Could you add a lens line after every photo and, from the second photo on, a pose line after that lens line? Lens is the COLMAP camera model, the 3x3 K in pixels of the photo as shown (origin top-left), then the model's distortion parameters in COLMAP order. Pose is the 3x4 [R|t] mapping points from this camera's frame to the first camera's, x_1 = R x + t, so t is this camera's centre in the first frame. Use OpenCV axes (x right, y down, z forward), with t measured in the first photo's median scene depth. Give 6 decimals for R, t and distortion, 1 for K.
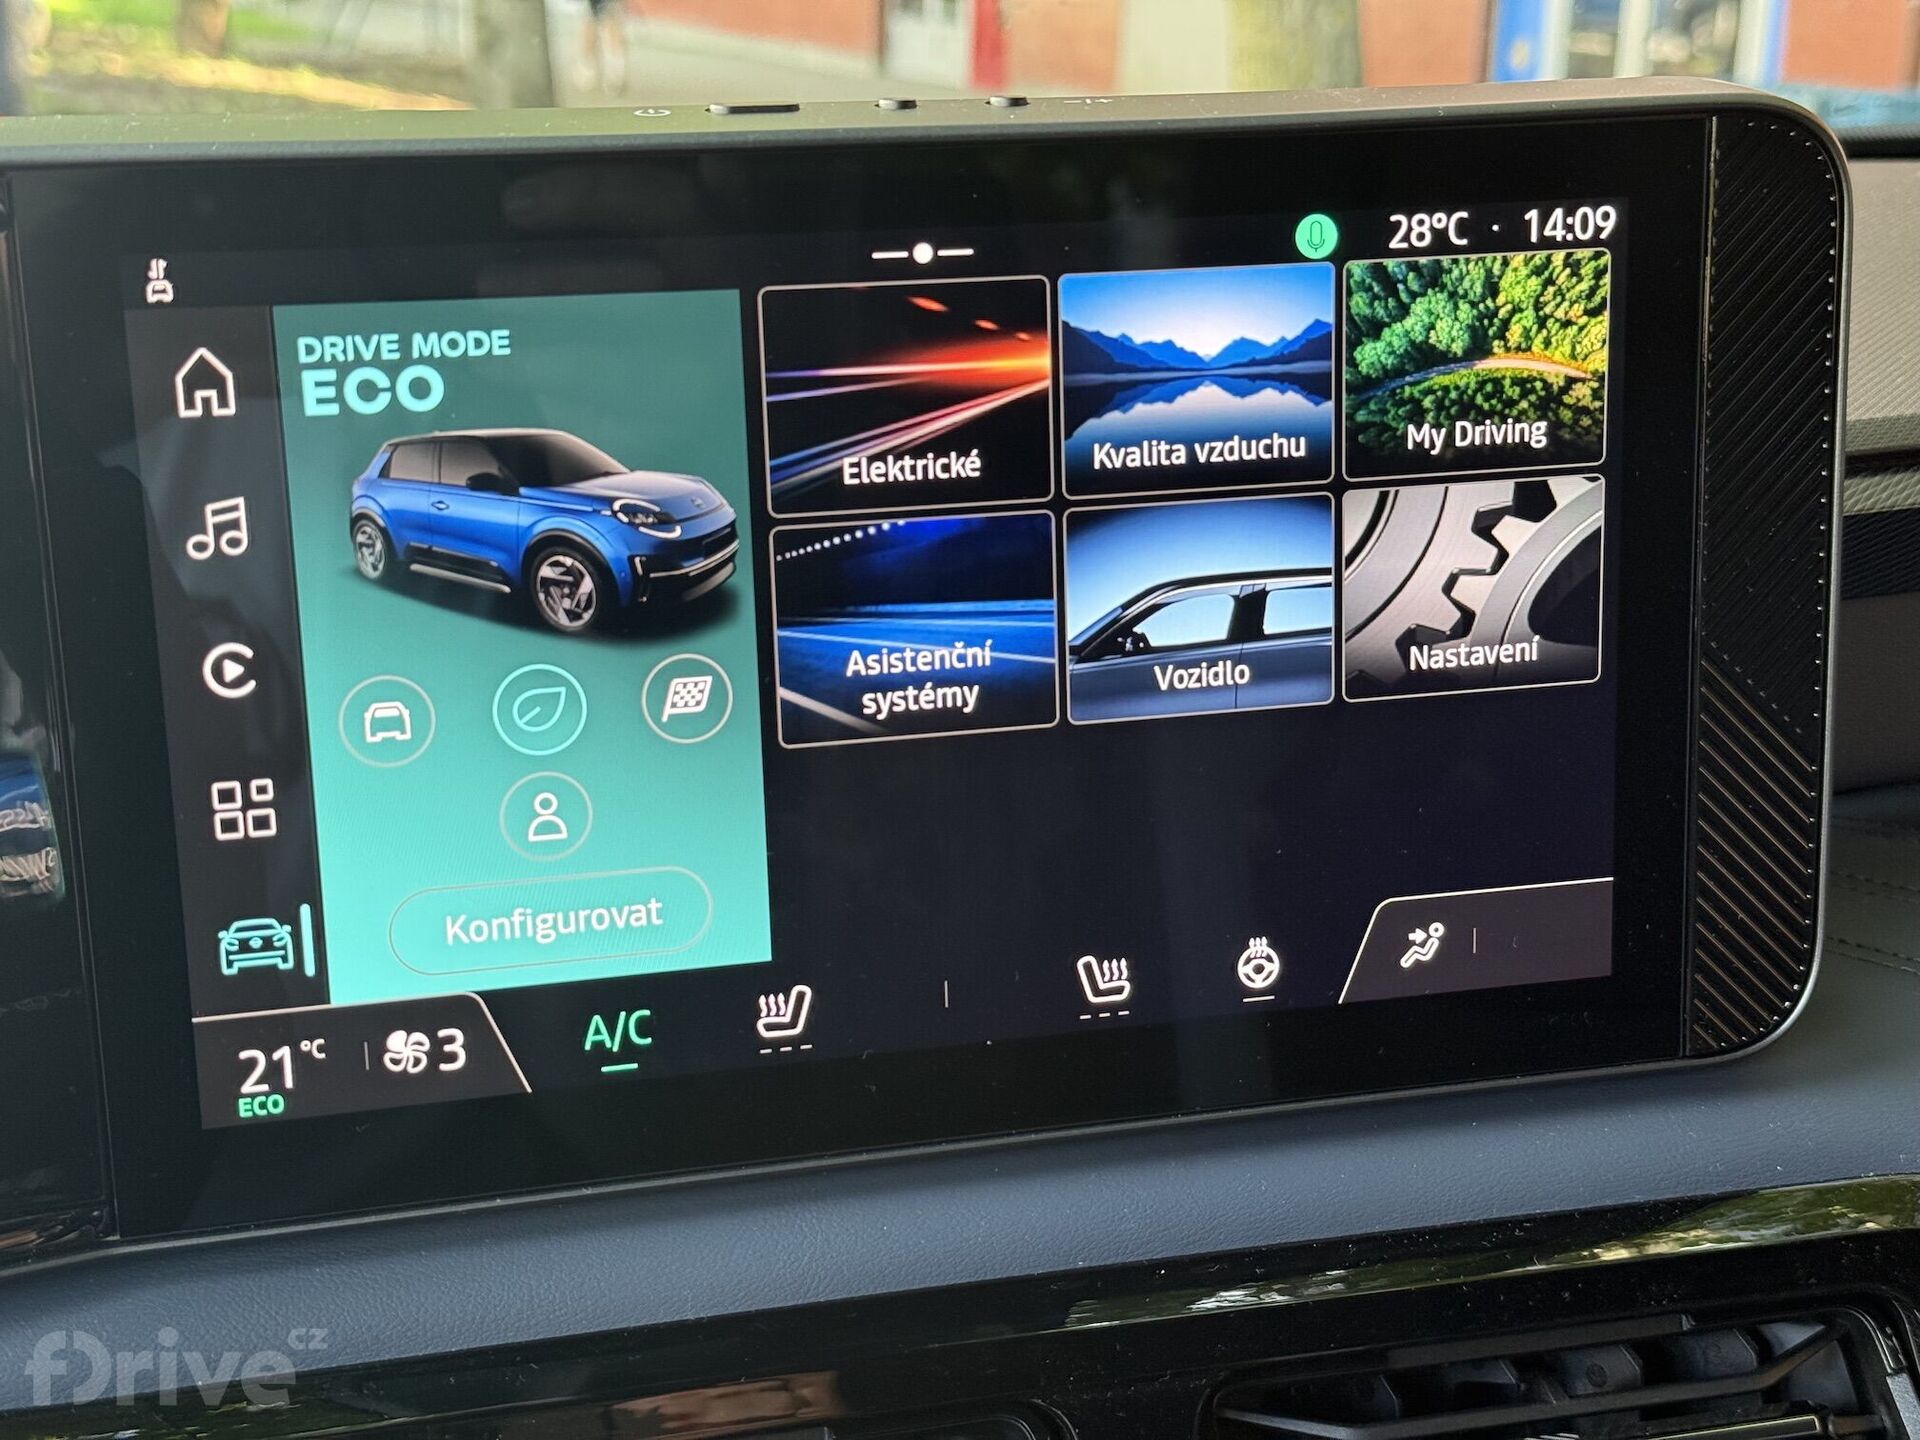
lens RADIAL K [[2805.0, 0, 960.0], [0, 2805.0, 720.0], [0, 0, 1]] dist [0.139631, -0.002852]
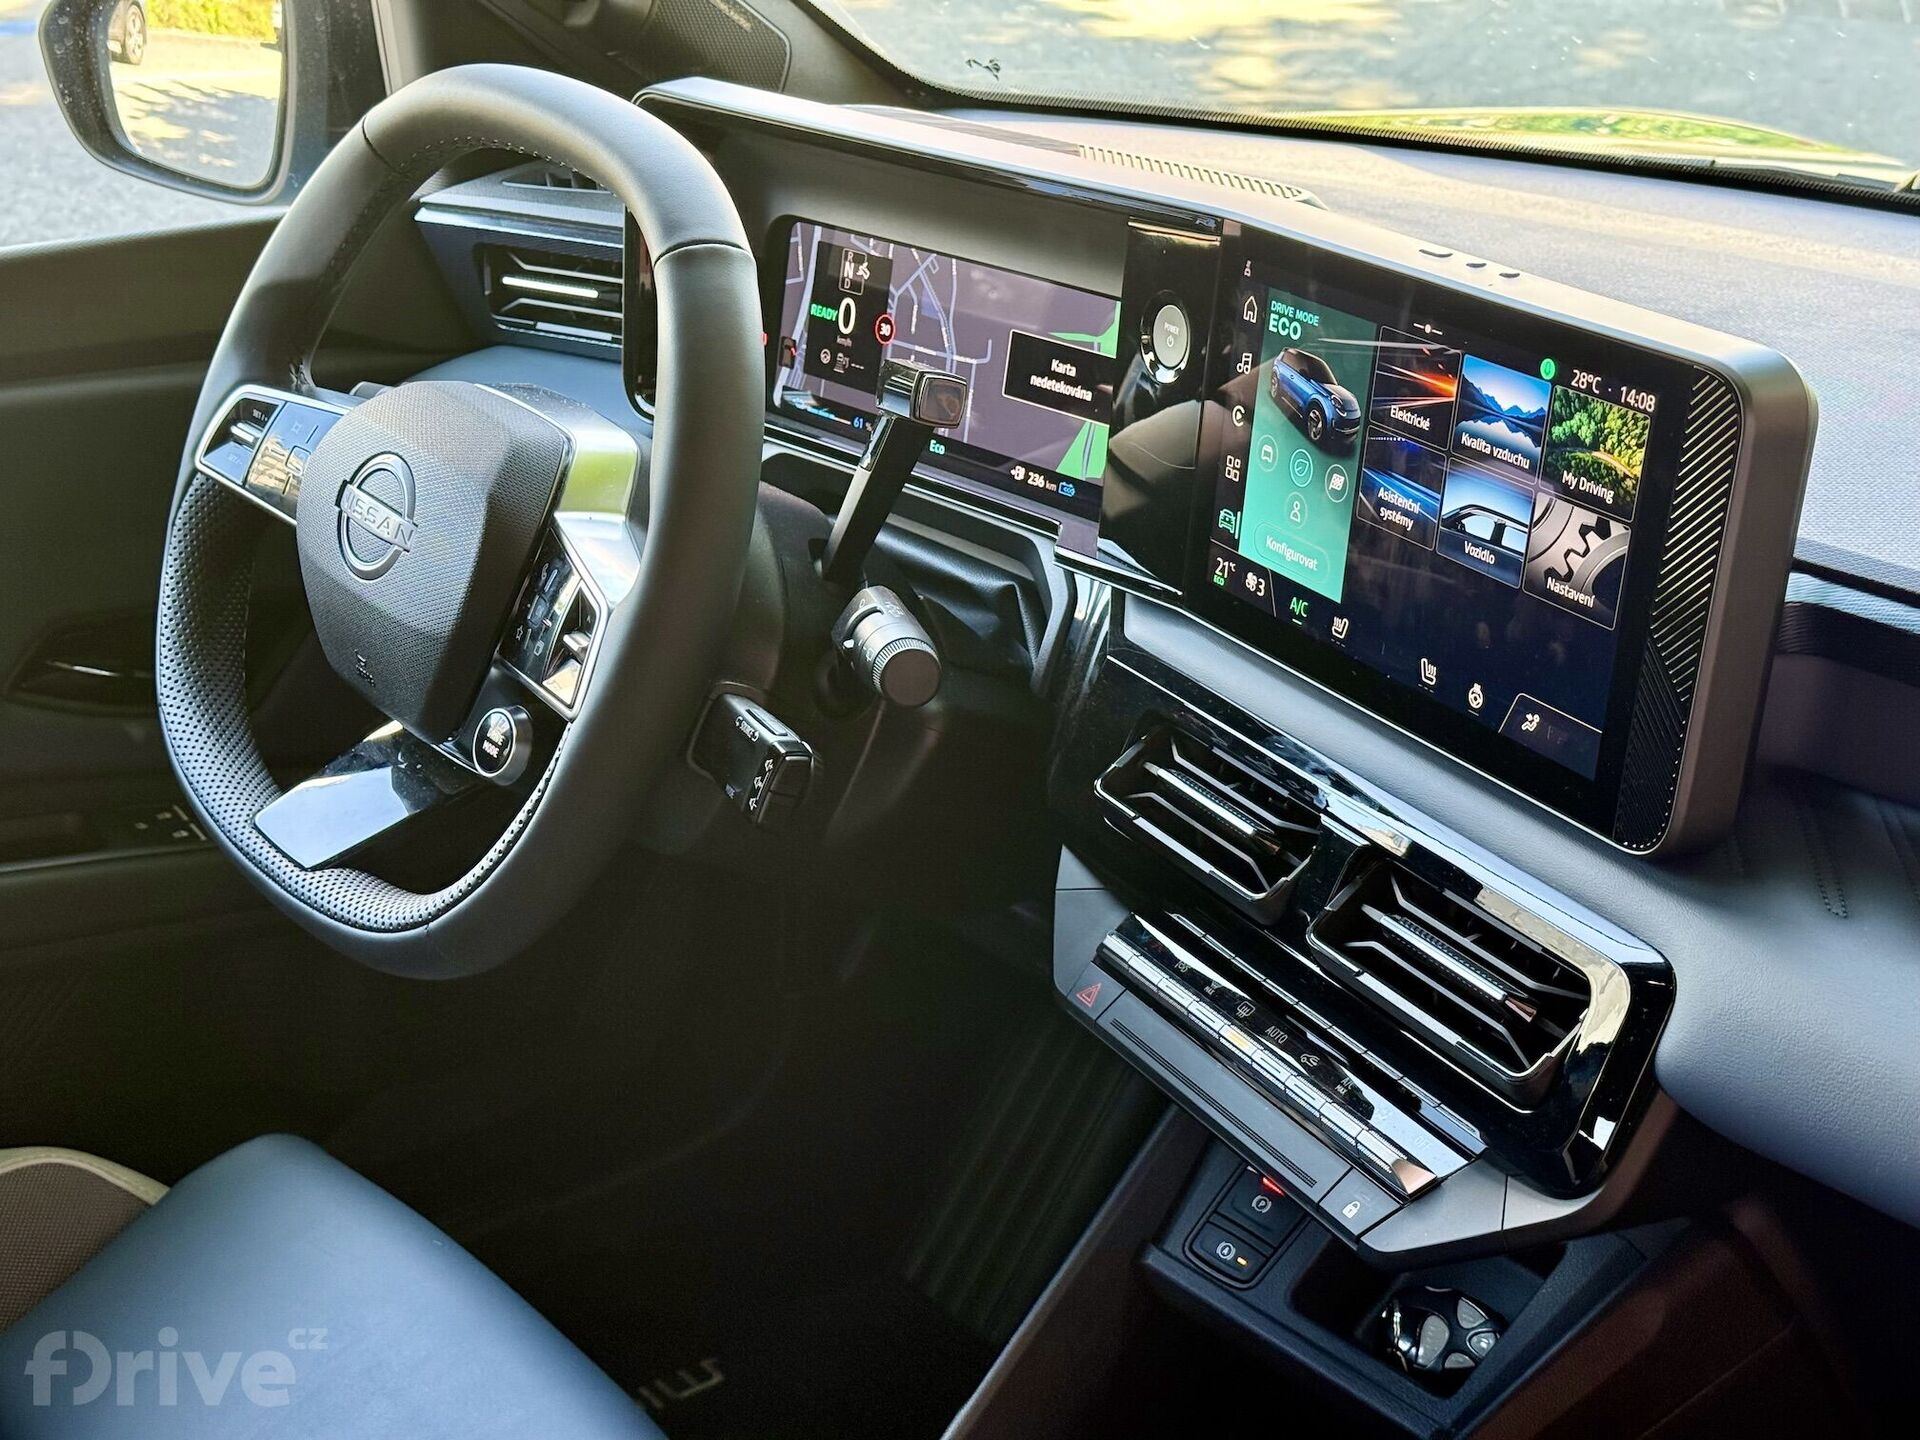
lens RADIAL K [[2805.0, 0, 960.0], [0, 2805.0, 720.0], [0, 0, 1]] dist [0.139631, -0.002852]
pose [[0.237961, 0.364665, -0.900219, 1.988633], [-0.281243, 0.913007, 0.295502, -0.426586], [0.929665, 0.182862, 0.319819, -0.032881]]
